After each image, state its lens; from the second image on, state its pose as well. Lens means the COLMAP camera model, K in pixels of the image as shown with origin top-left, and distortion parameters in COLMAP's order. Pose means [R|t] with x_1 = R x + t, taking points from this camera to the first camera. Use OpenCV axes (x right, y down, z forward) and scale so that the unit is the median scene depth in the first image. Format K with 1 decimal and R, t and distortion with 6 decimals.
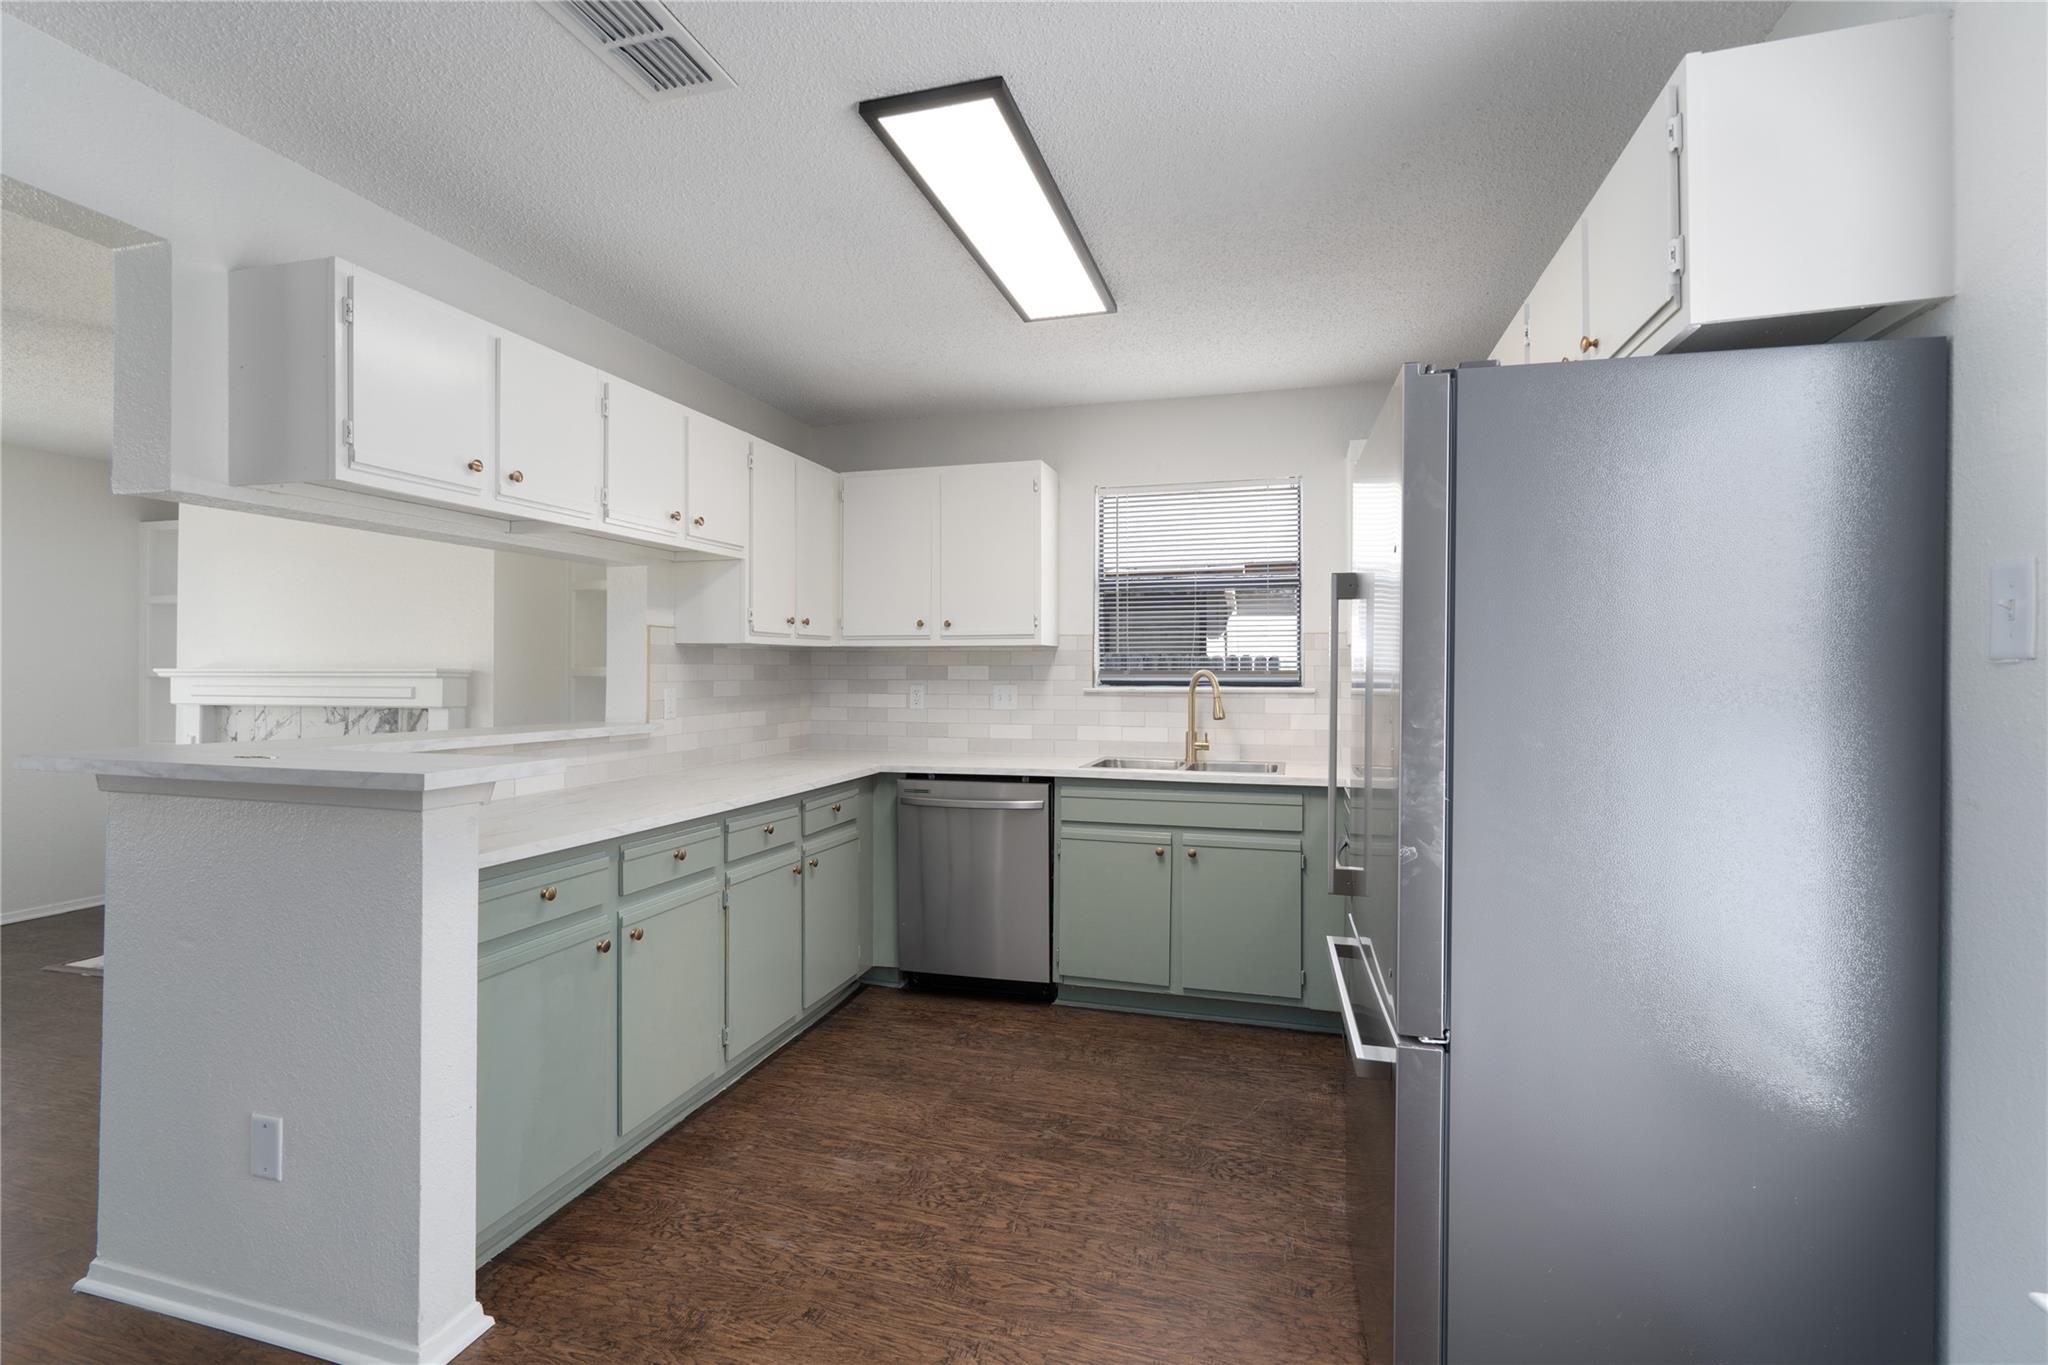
lens RADIAL K [[946.2, 0, 1023.0], [0, 946.2, 686.2], [0, 0, 1]] dist [-0.004470, 0.001875]
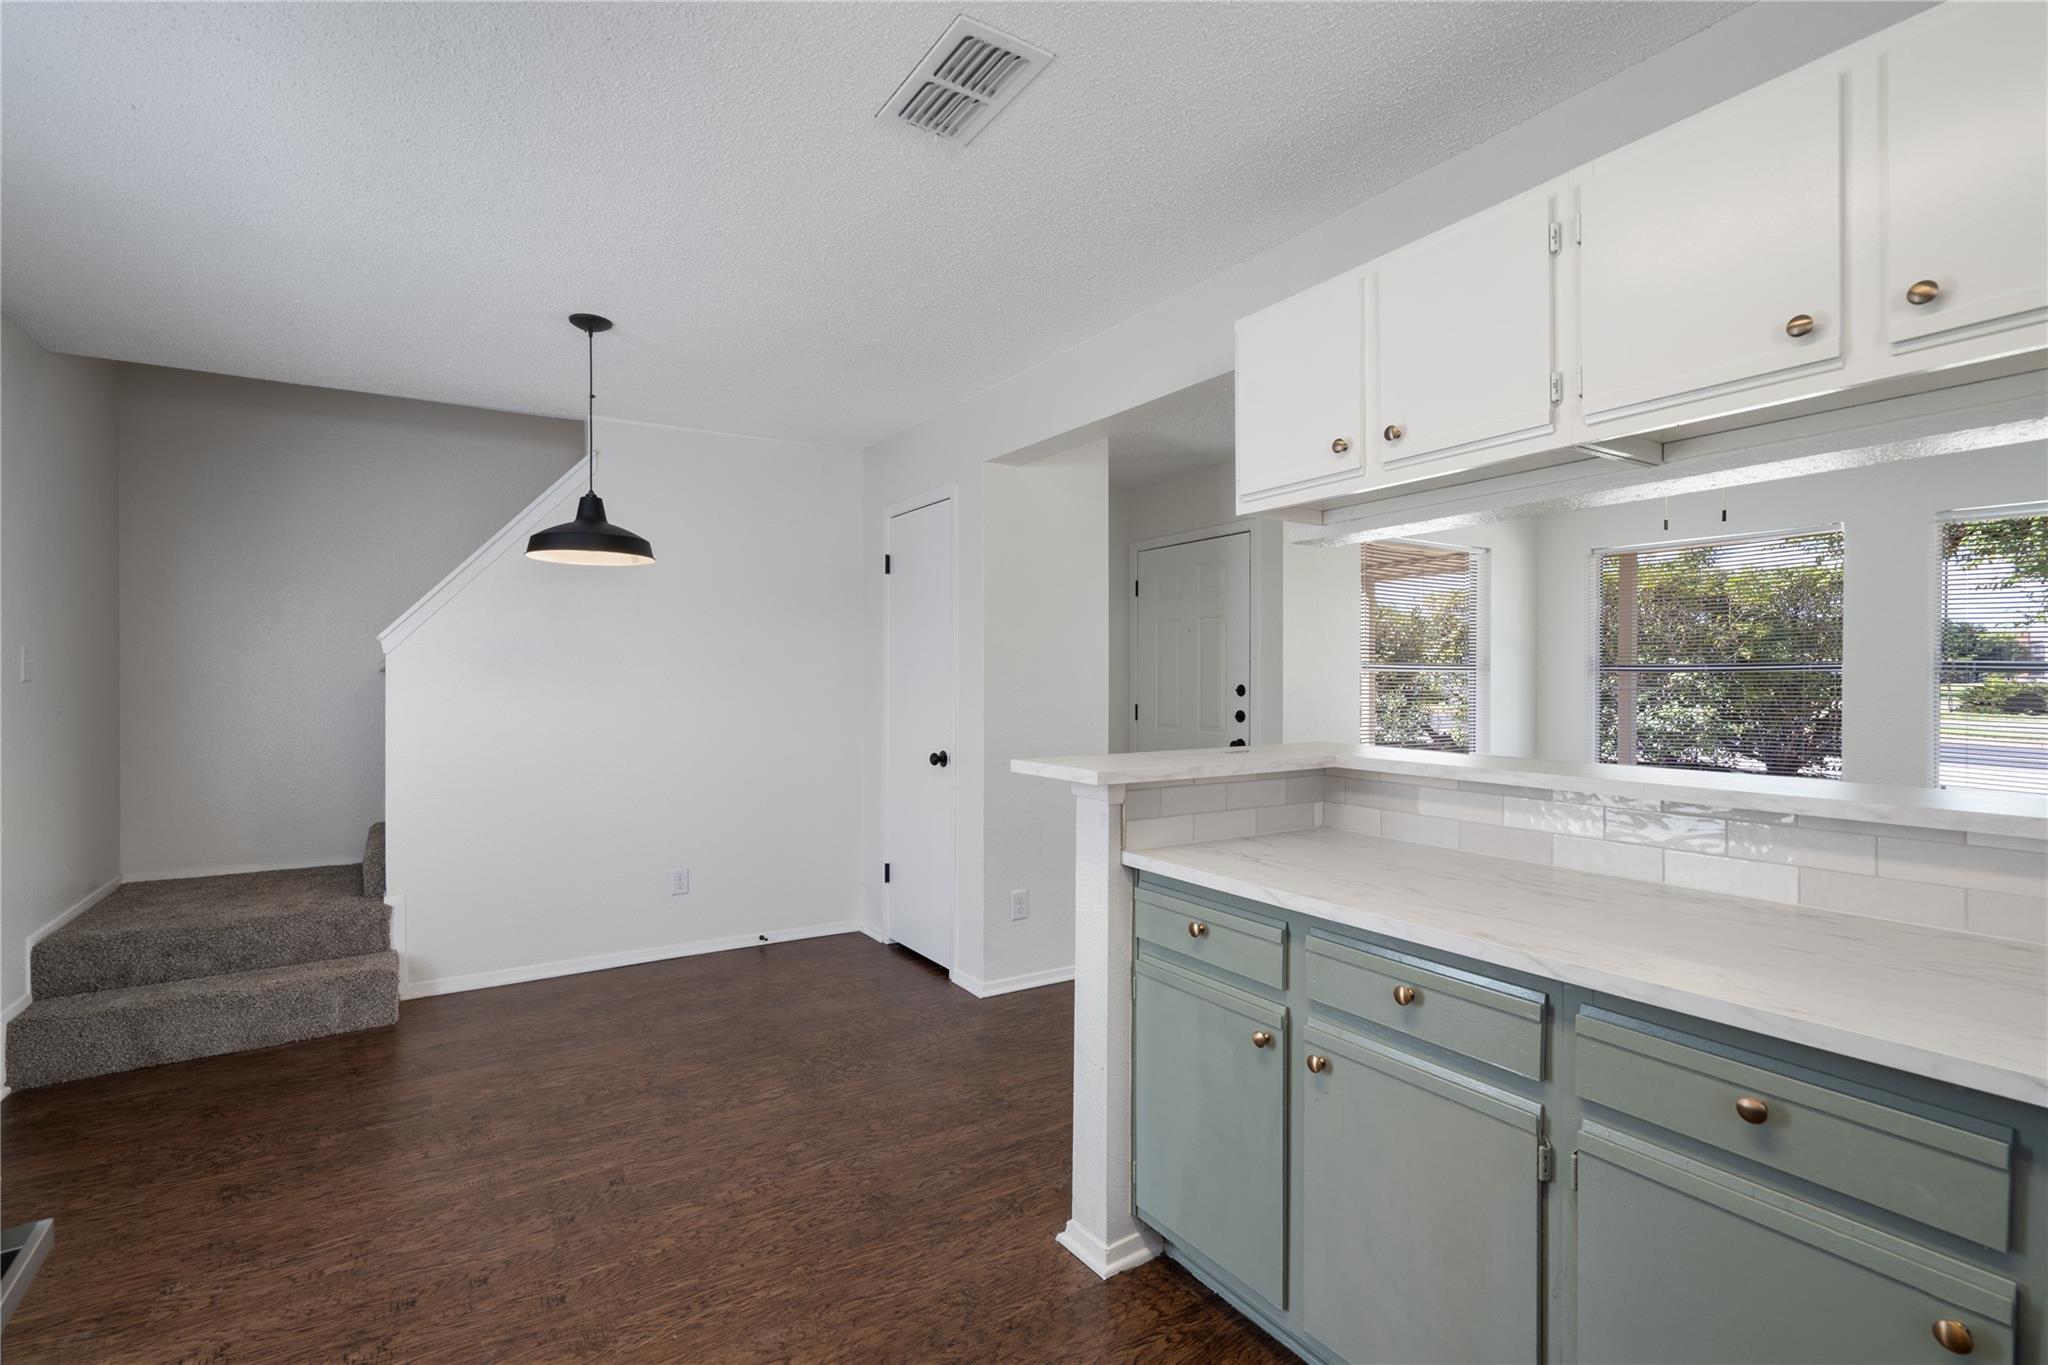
lens RADIAL K [[946.2, 0, 1017.3], [0, 946.2, 687.3], [0, 0, 1]] dist [-0.004470, 0.001875]
pose [[-0.662355, -0.000486, -0.749190, 0.147190], [-0.012995, 0.999857, 0.010840, -0.010527], [0.749078, 0.016916, -0.662266, 0.729968]]
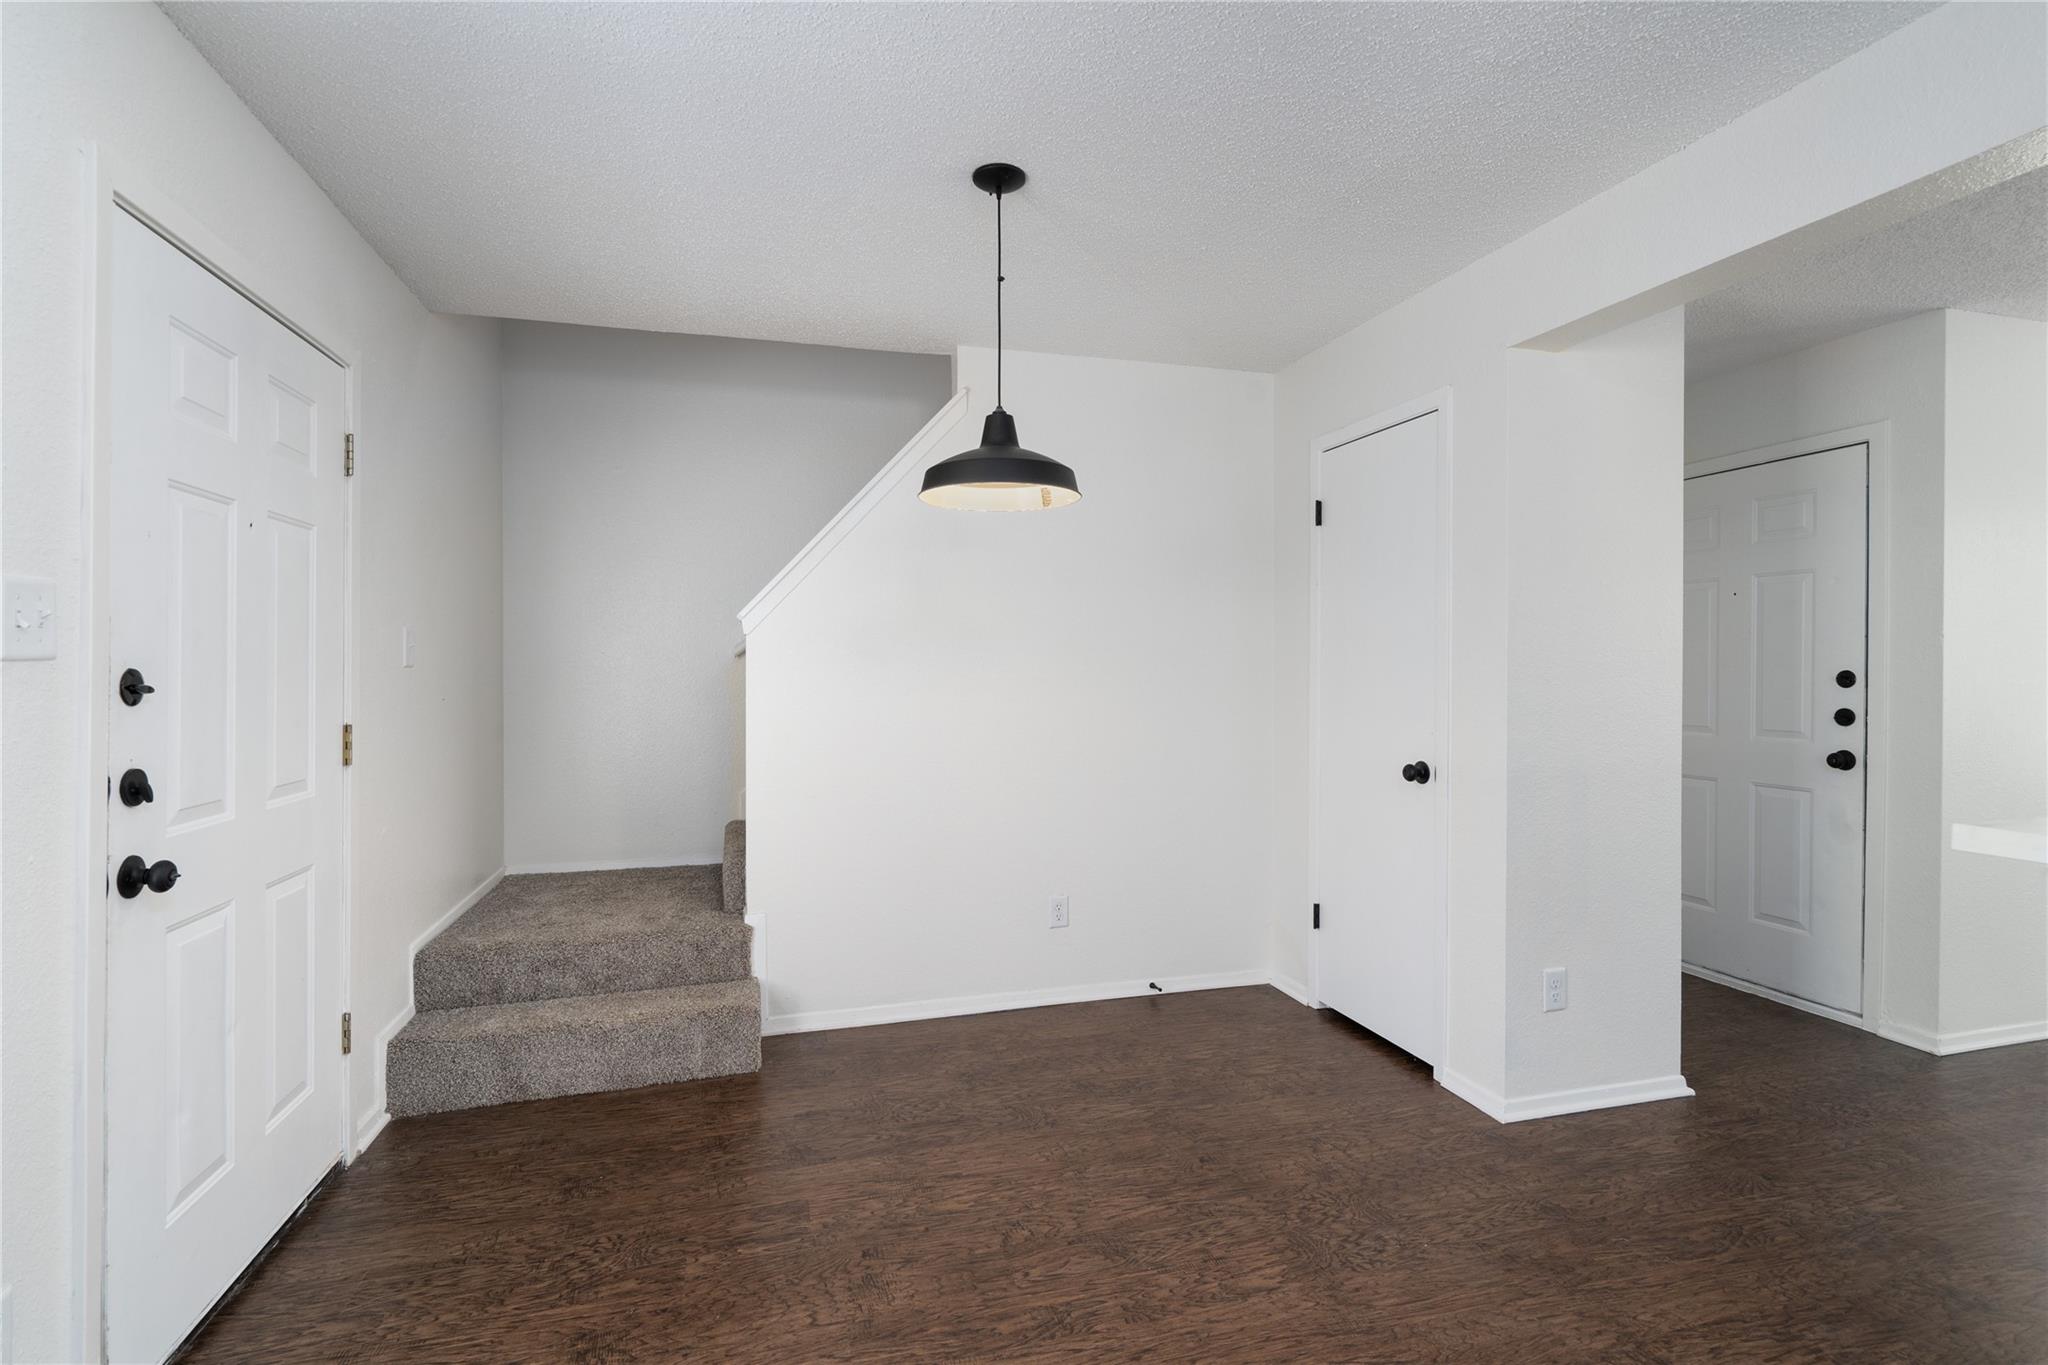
lens RADIAL K [[946.2, 0, 1017.1], [0, 946.2, 679.2], [0, 0, 1]] dist [-0.004470, 0.001875]
pose [[-0.848135, 0.000777, -0.529779, 0.094636], [-0.010631, 0.999773, 0.018486, -0.004492], [0.529673, 0.021311, -0.847934, 0.458313]]
